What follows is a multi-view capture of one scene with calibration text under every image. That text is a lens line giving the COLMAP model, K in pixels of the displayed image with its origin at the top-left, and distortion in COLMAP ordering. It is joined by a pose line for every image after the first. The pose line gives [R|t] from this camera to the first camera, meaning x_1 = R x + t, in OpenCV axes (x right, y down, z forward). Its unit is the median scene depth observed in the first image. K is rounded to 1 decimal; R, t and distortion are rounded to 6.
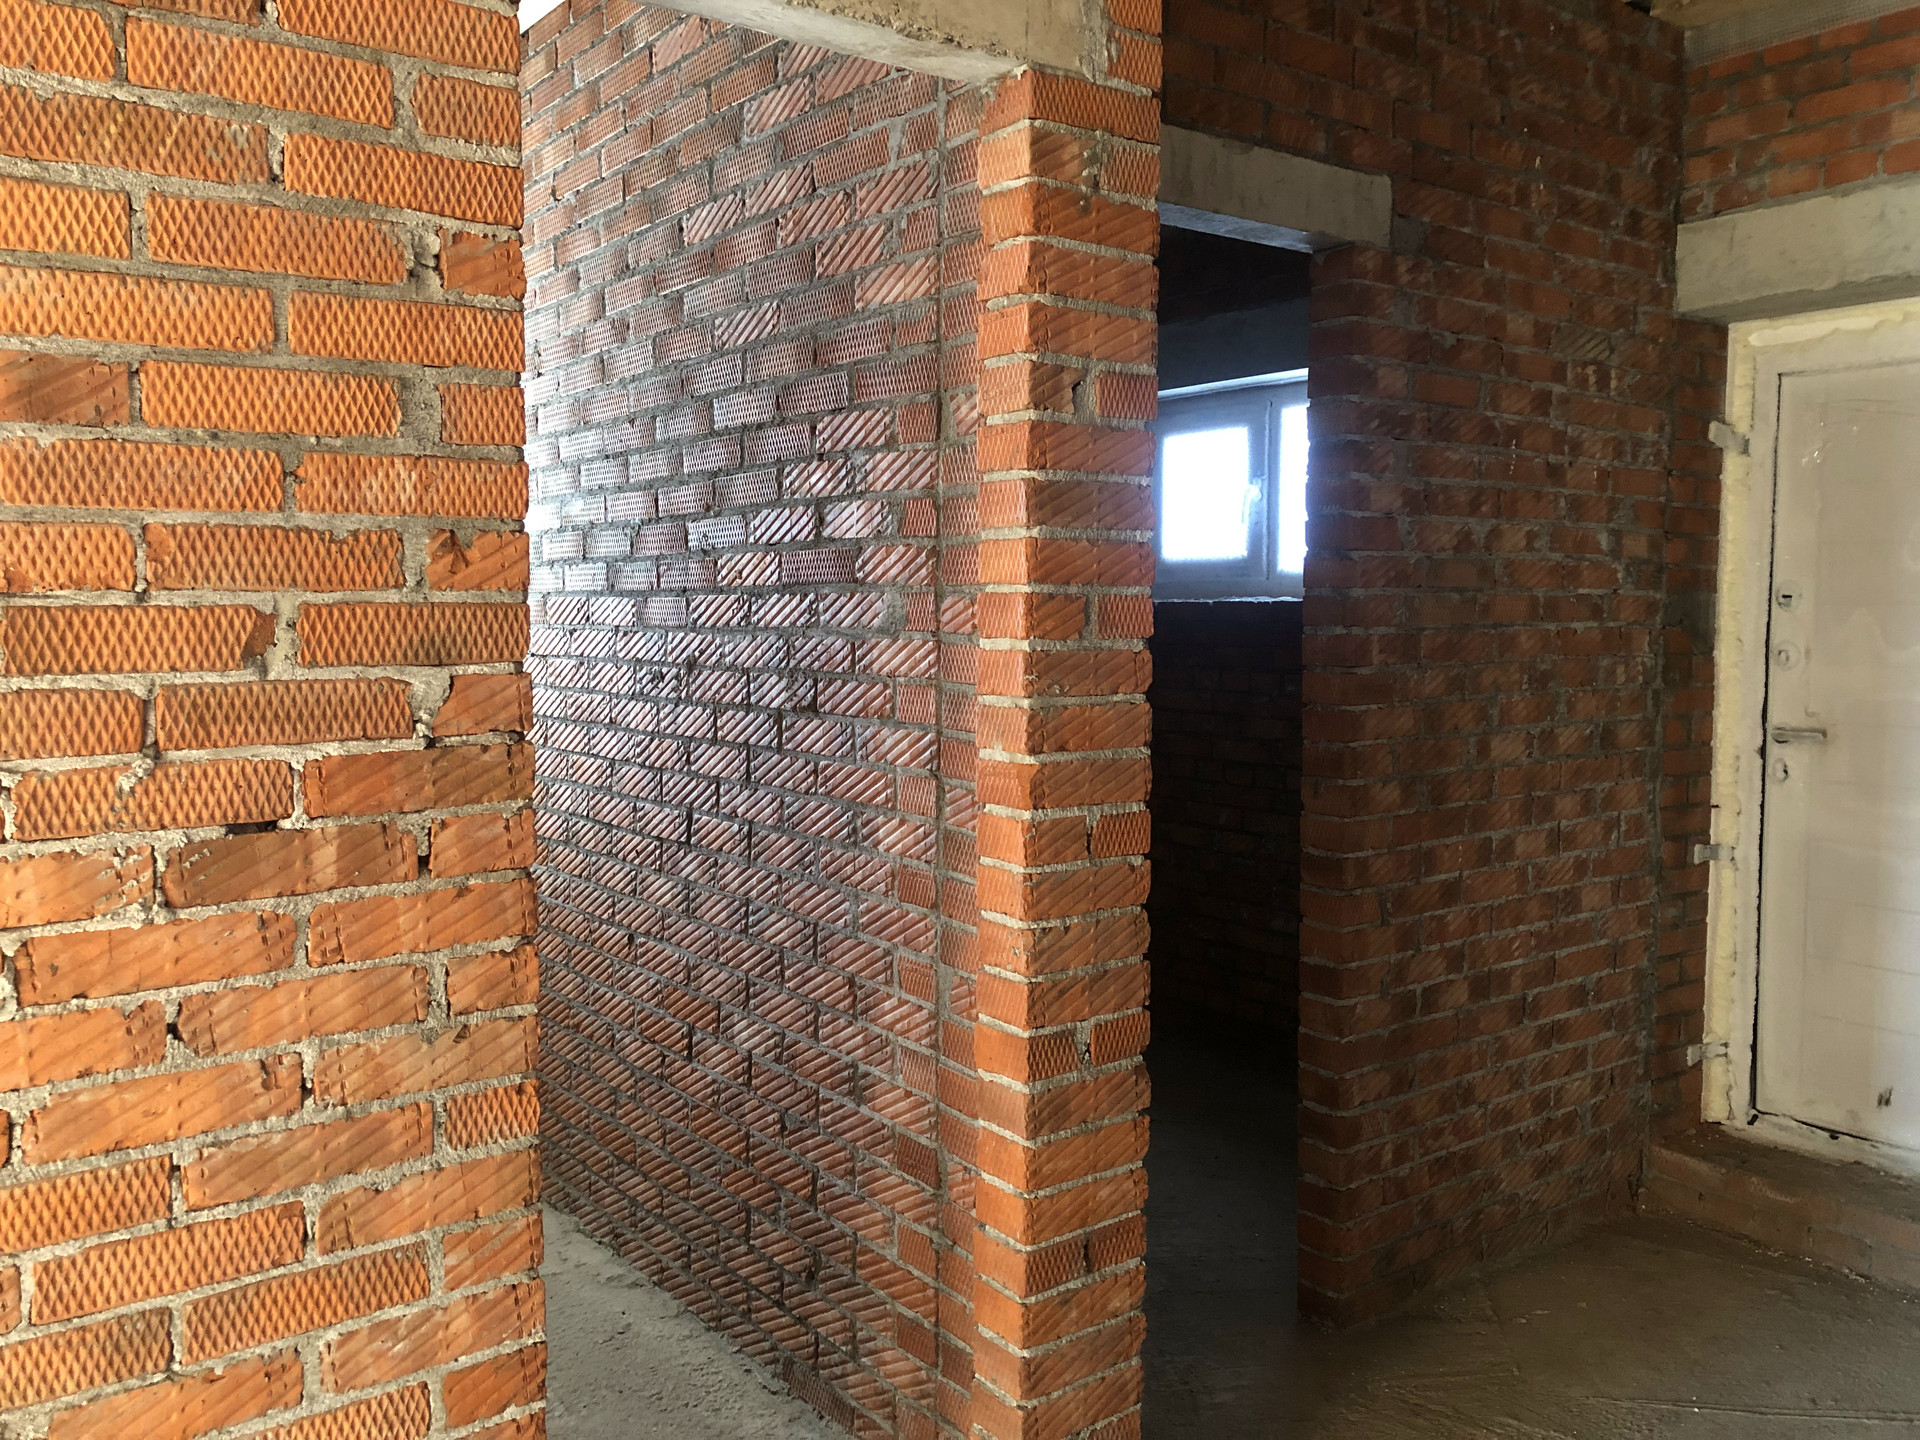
lens RADIAL K [[1586.2, 0, 960.0], [0, 1586.2, 720.0], [0, 0, 1]] dist [0.092661, -0.227774]
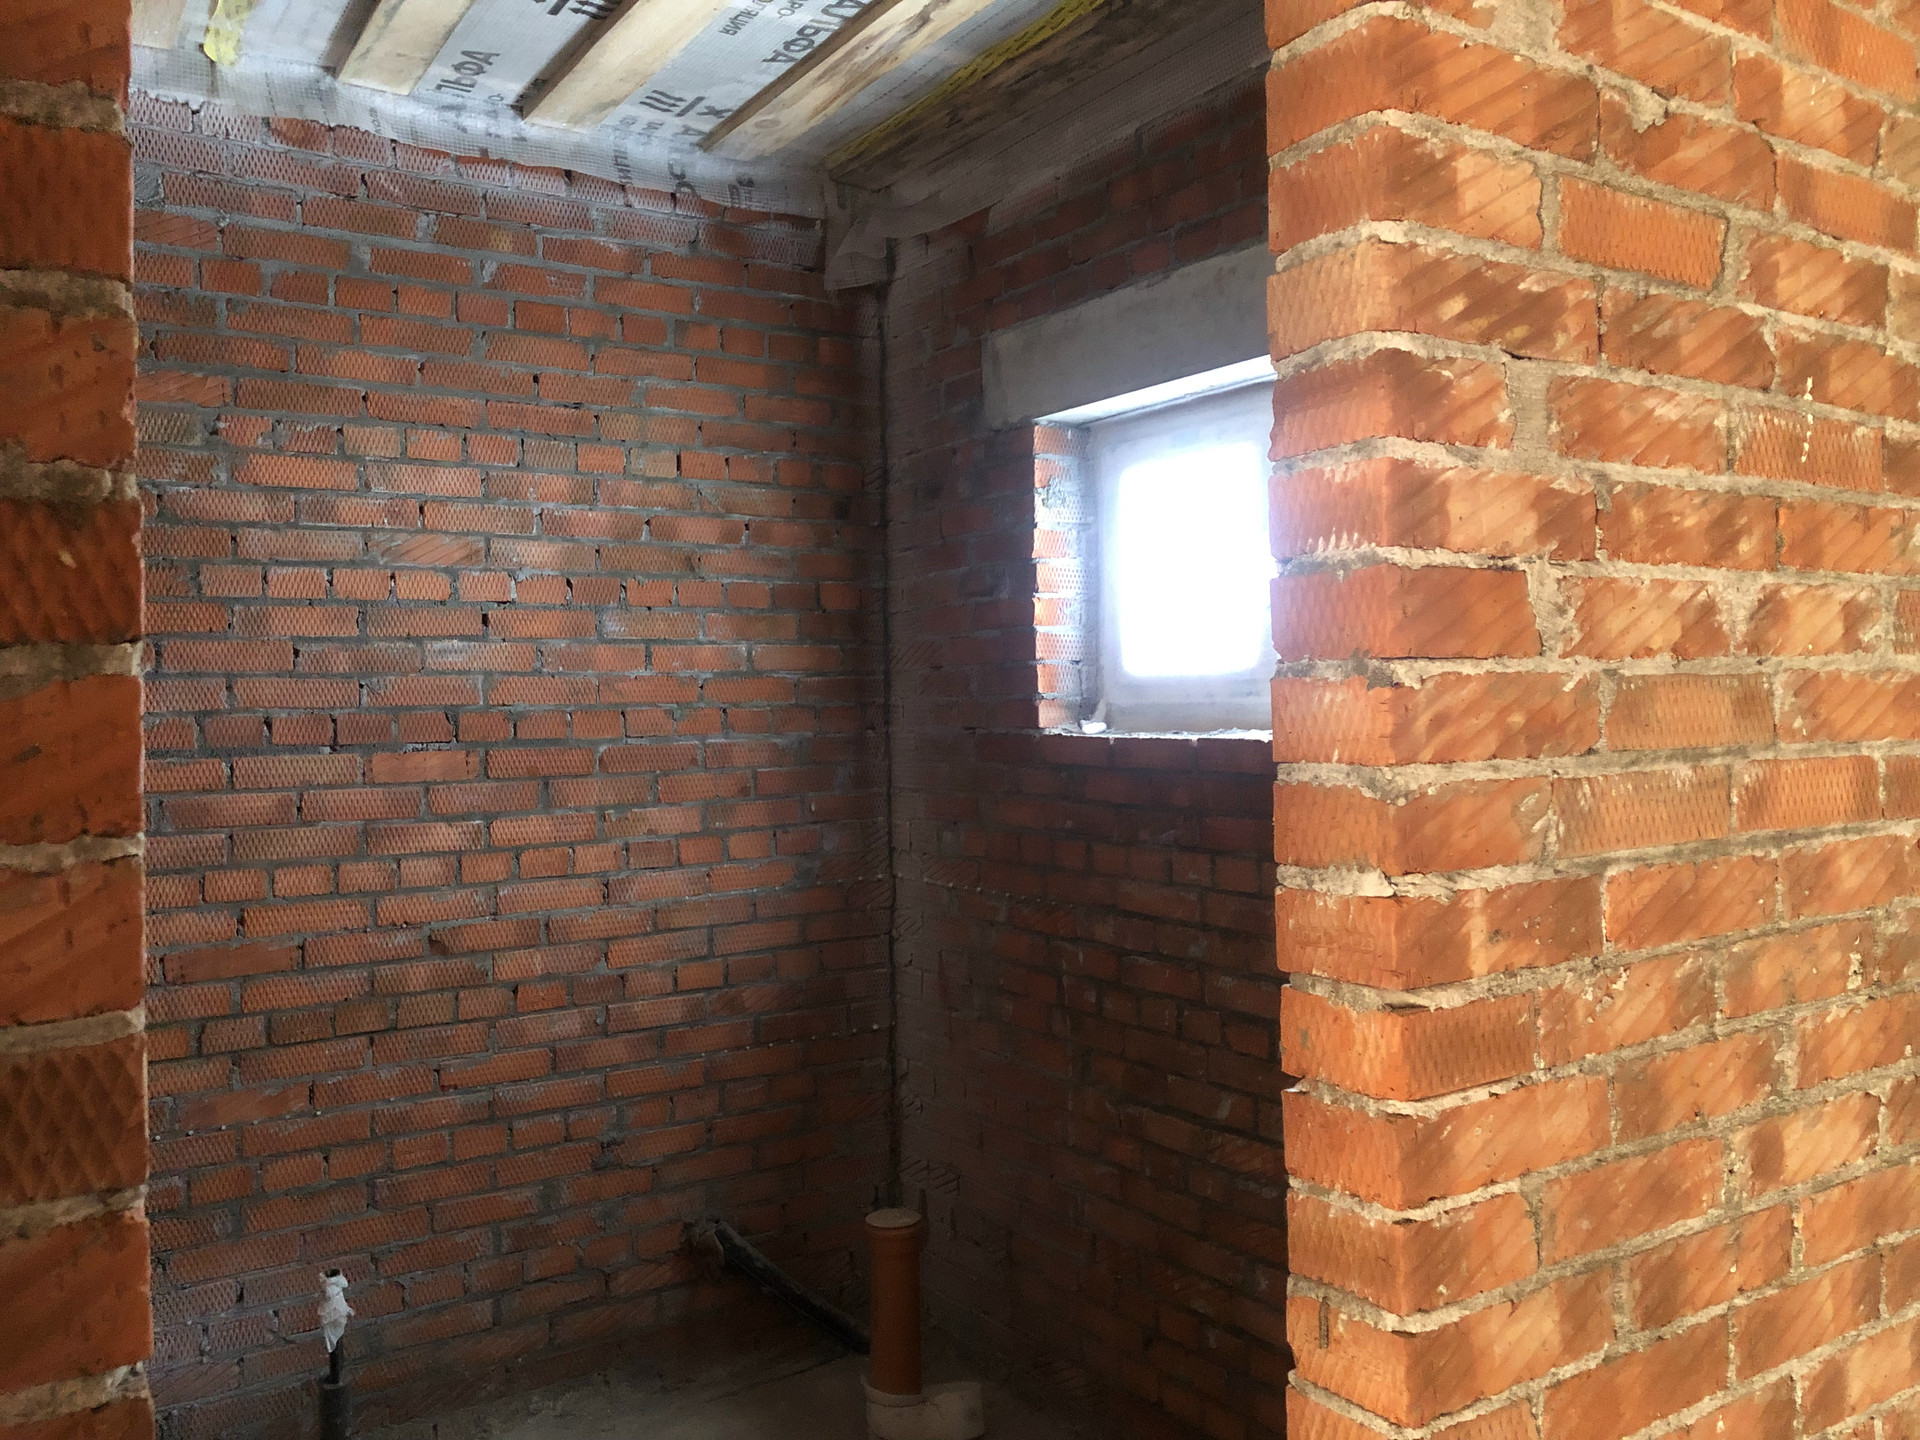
lens RADIAL K [[1556.3, 0, 960.0], [0, 1556.3, 720.0], [0, 0, 1]] dist [0.010282, 0.001865]
pose [[0.997653, -0.014970, -0.066819, 0.165573], [0.010694, 0.997899, -0.063896, -0.069395], [0.067635, 0.063031, 0.995717, 0.628652]]
